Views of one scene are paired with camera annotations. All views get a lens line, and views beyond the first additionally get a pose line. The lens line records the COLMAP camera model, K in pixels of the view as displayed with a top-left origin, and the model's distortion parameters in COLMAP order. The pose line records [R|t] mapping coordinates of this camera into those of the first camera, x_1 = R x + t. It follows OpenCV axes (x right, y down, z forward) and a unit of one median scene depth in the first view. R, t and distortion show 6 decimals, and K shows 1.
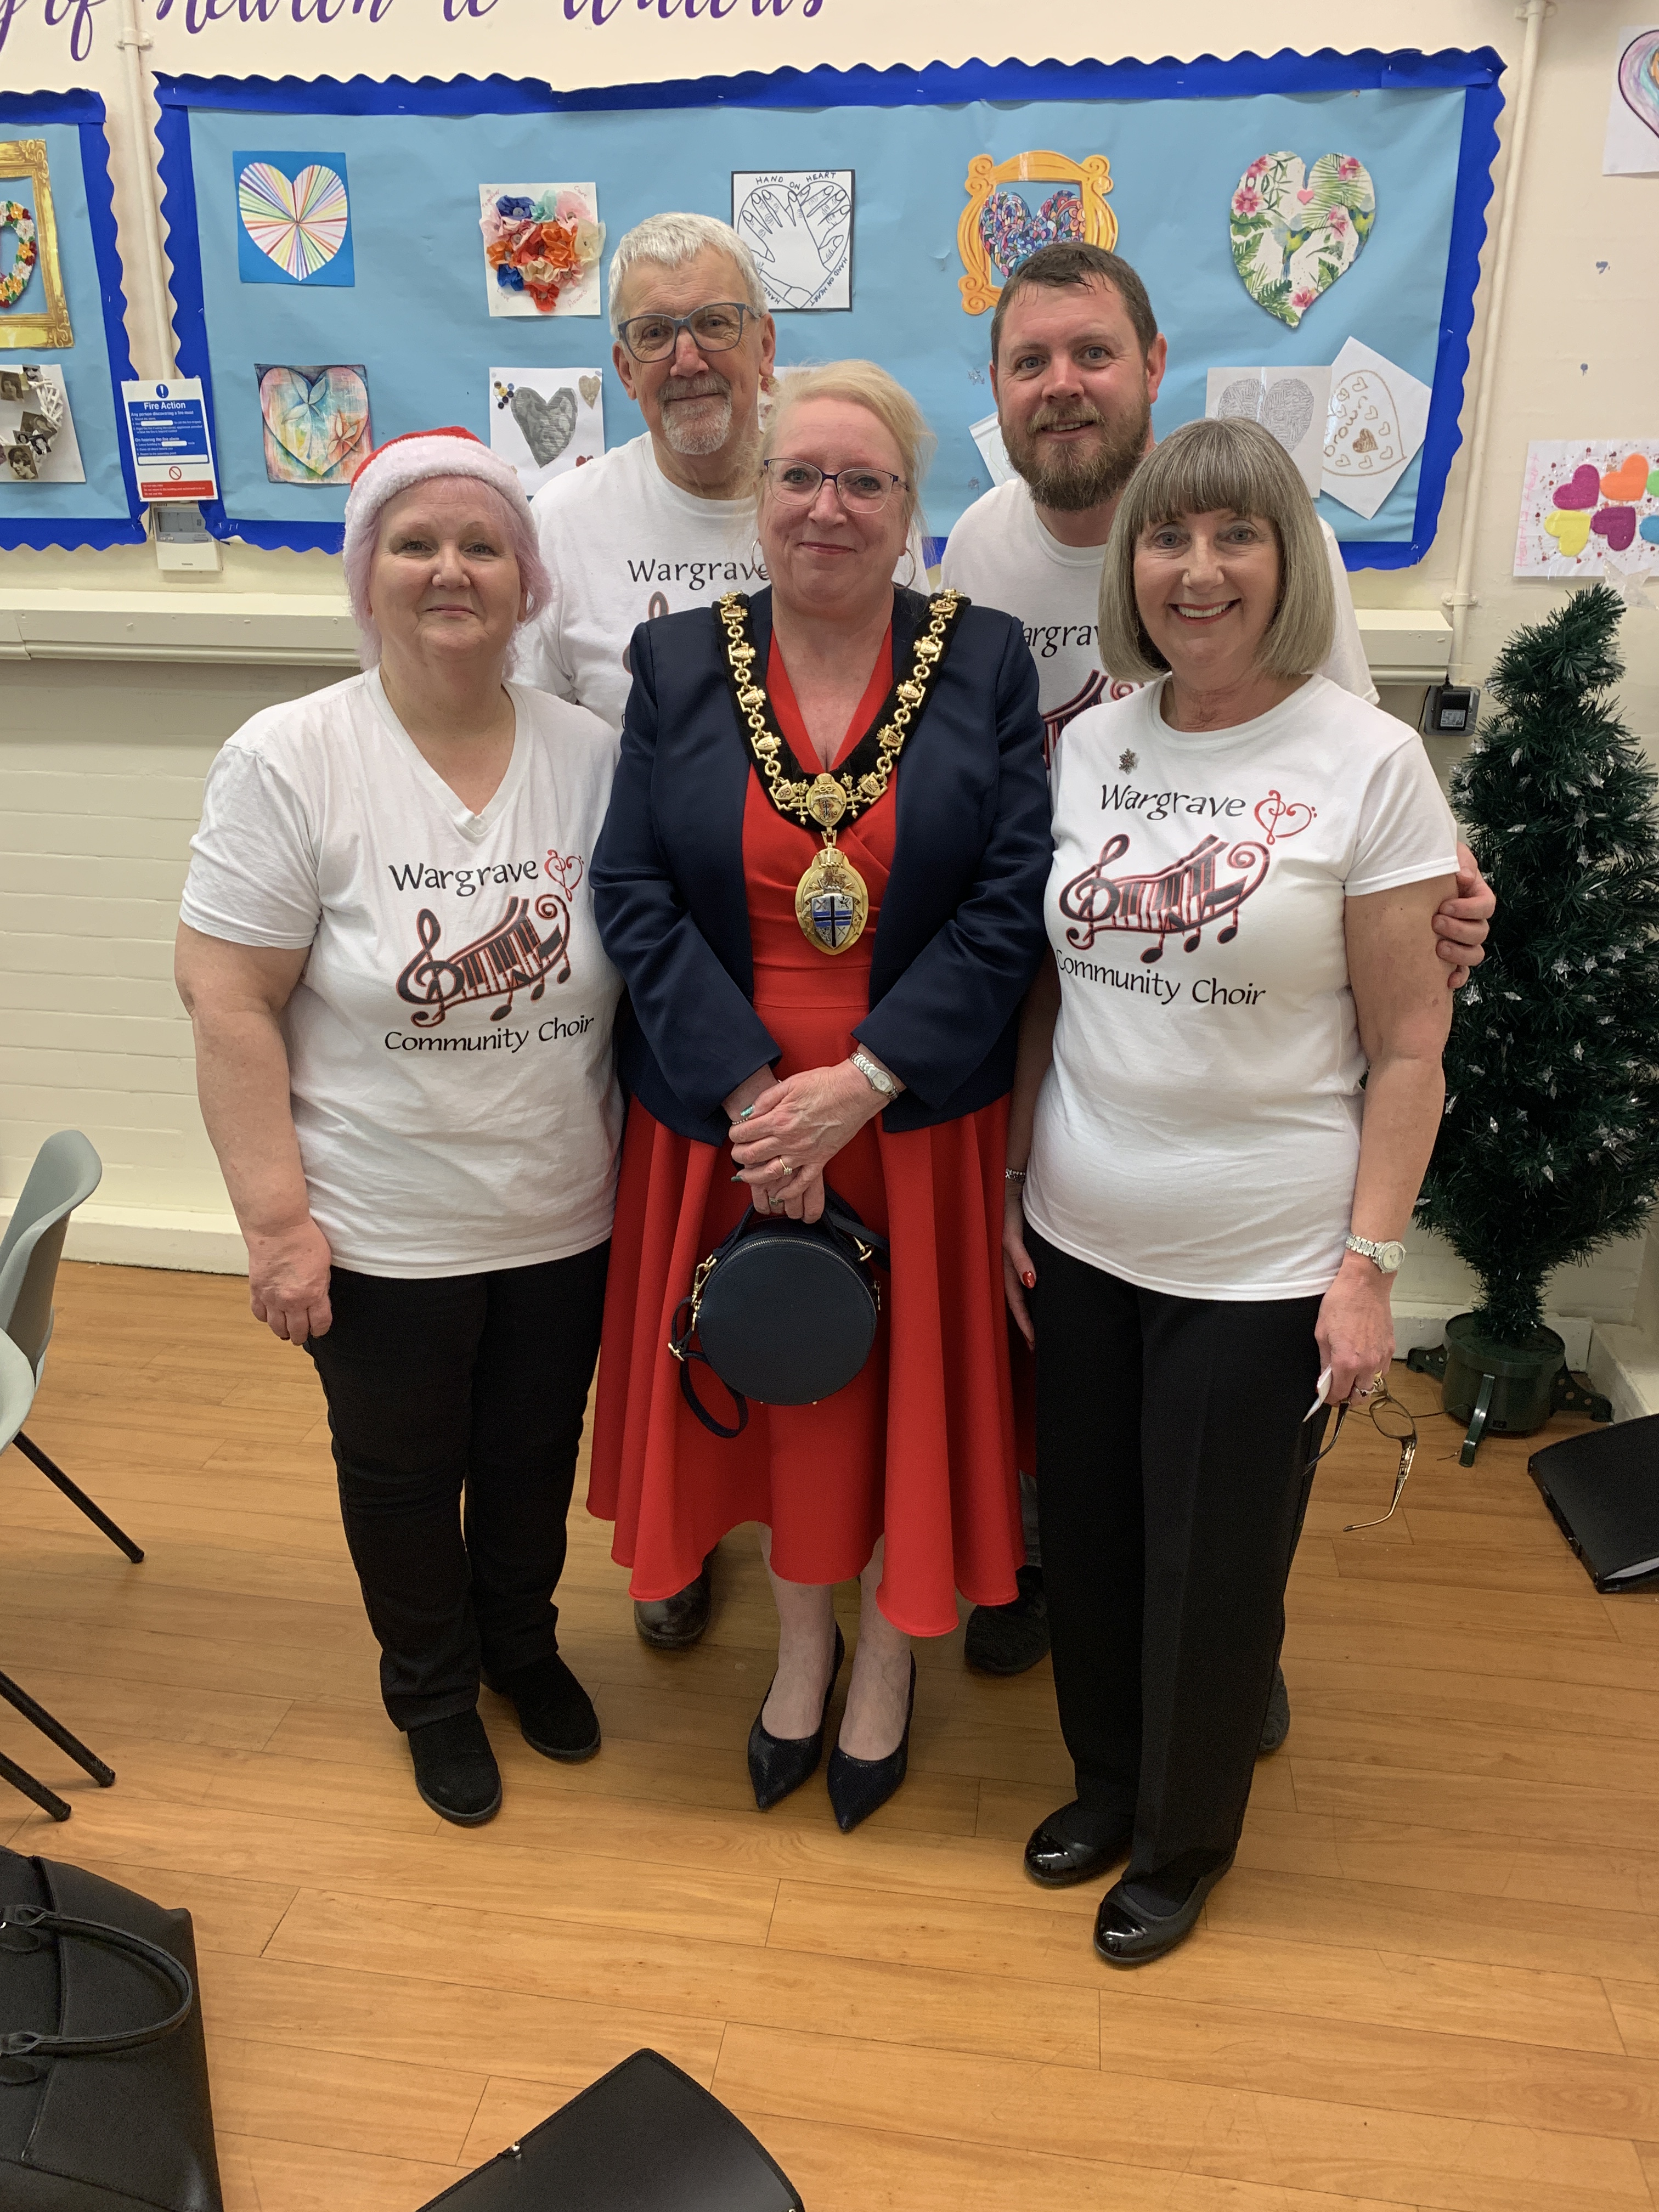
lens RADIAL K [[1686.5, 0, 829.8], [0, 1686.5, 1104.9], [0, 0, 1]] dist [0.034236, -0.016198]
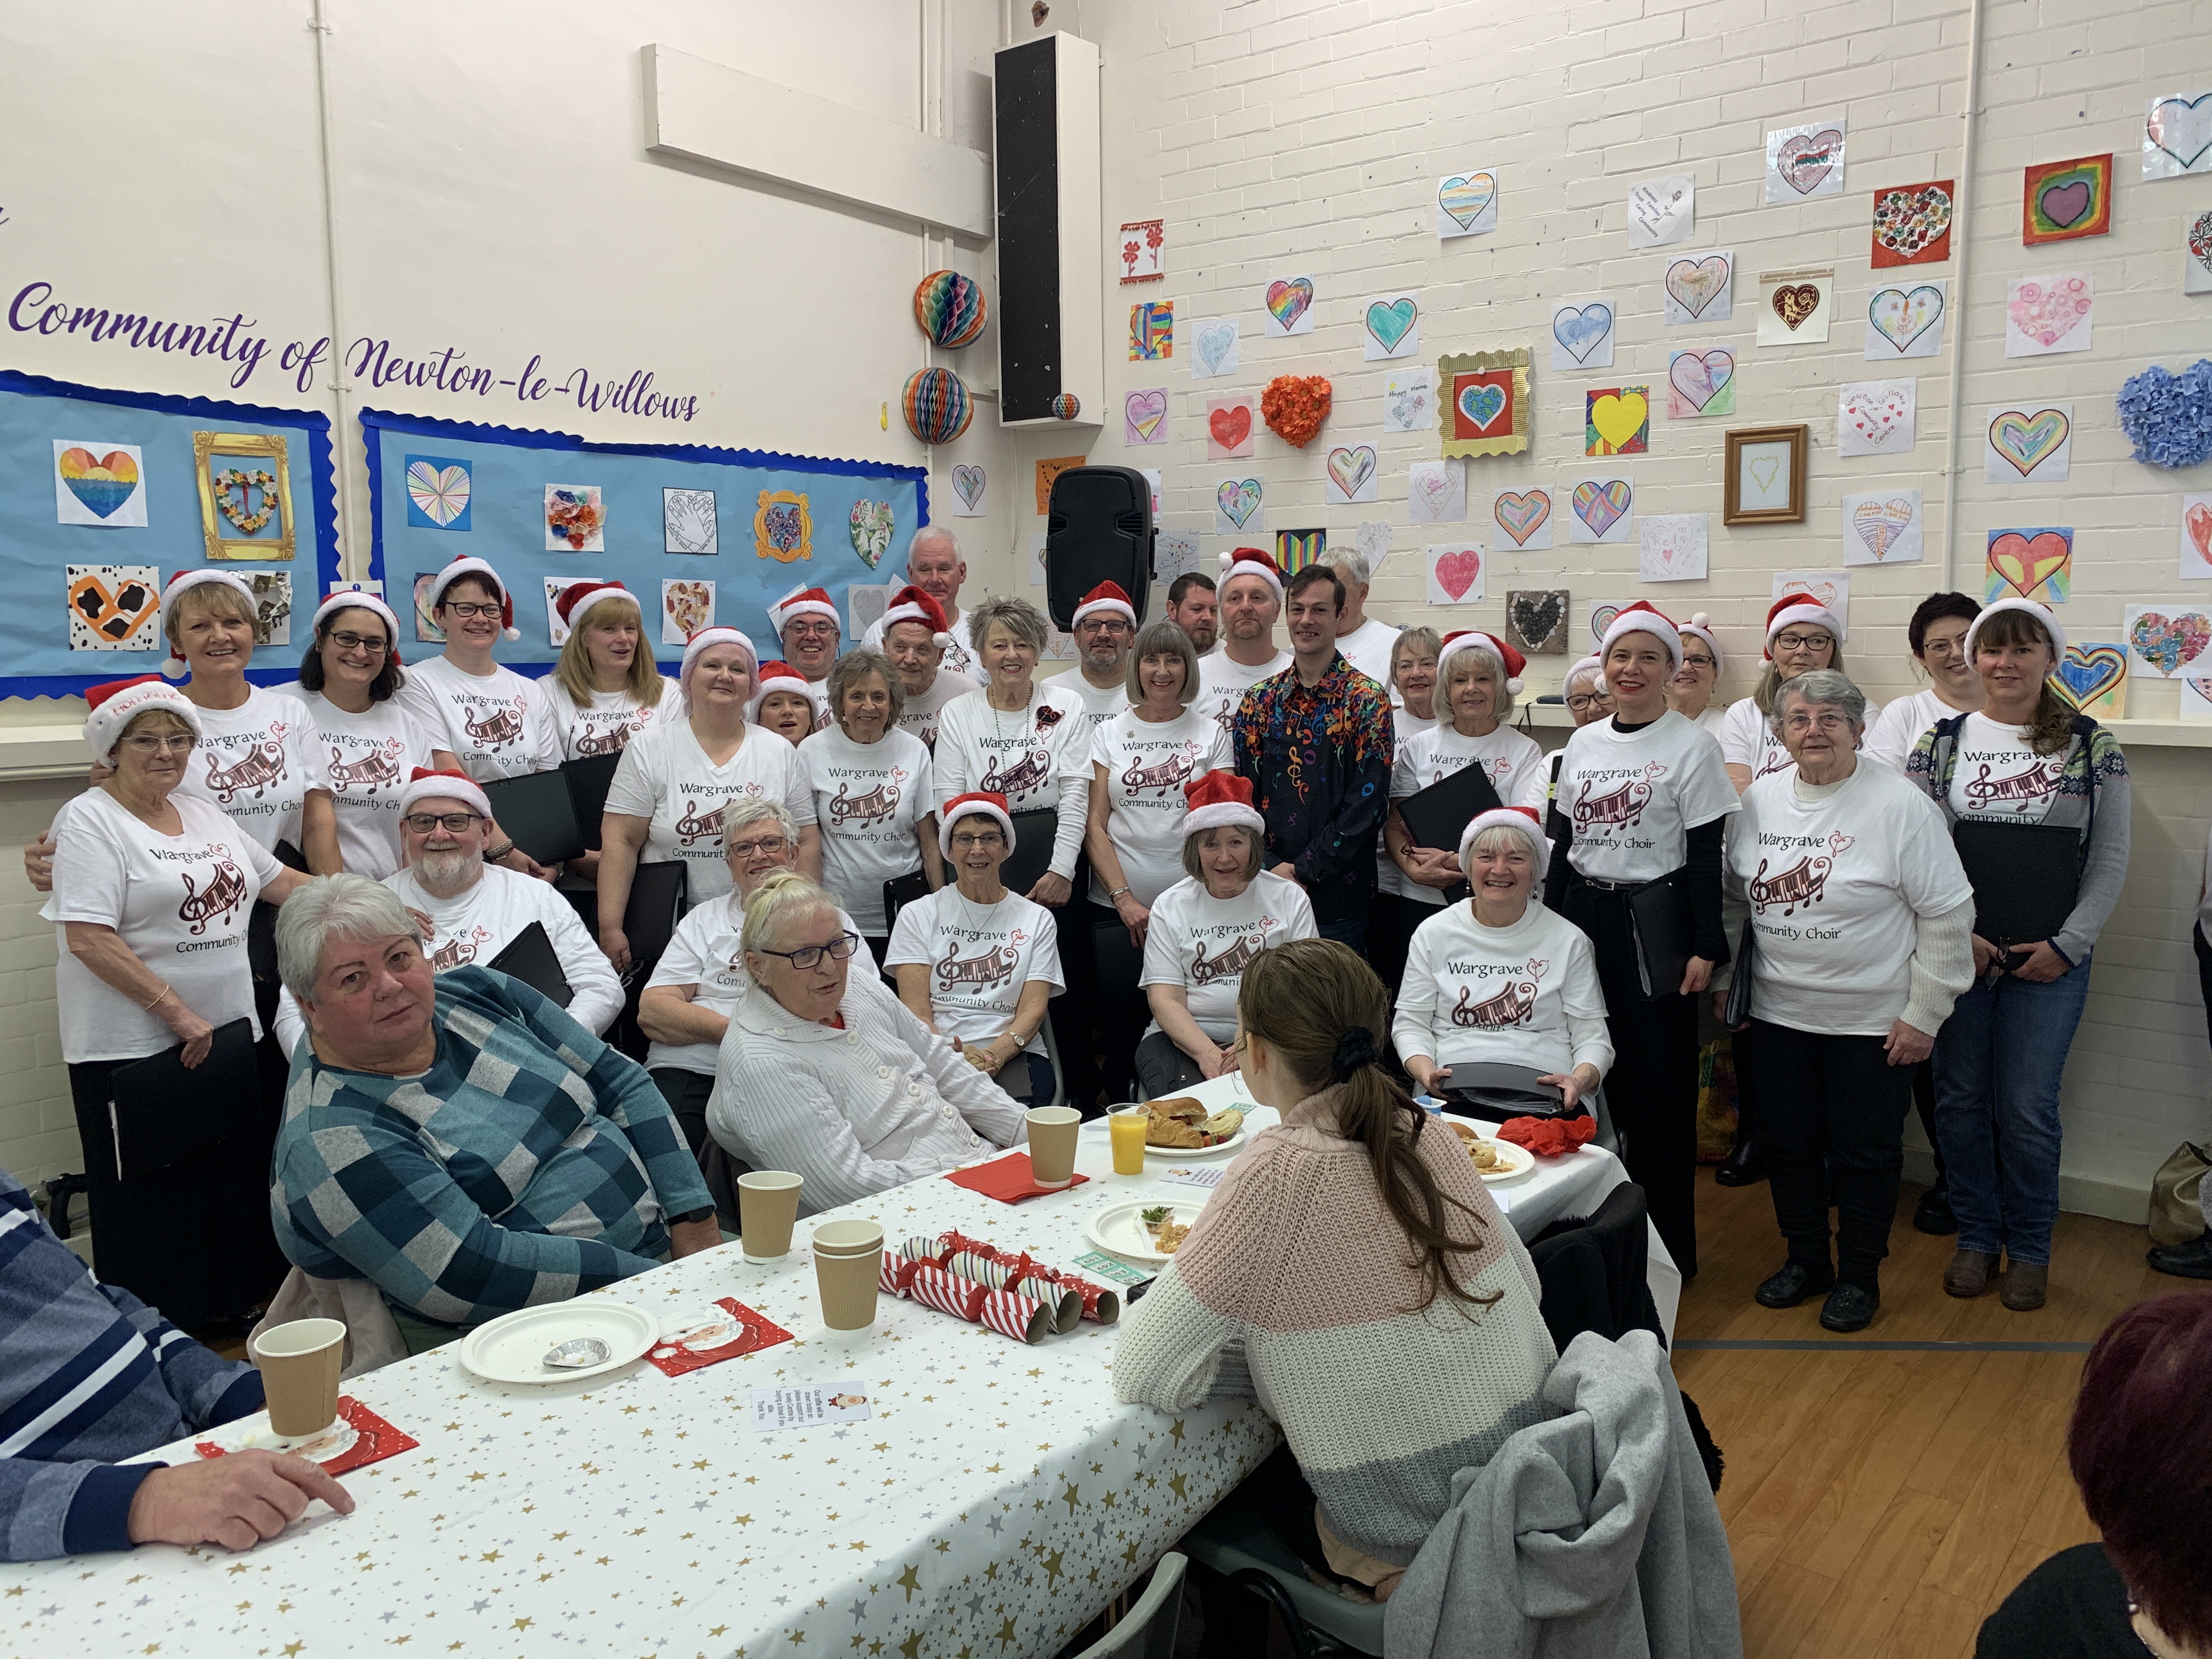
lens RADIAL K [[1686.5, 0, 1107.4], [0, 1686.5, 829.1], [0, 0, 1]] dist [0.034236, -0.016198]
pose [[0.507704, -0.117348, 0.853502, -1.466827], [0.287229, 0.957057, -0.039271, 0.049589], [-0.812242, 0.265088, 0.519607, -0.314042]]
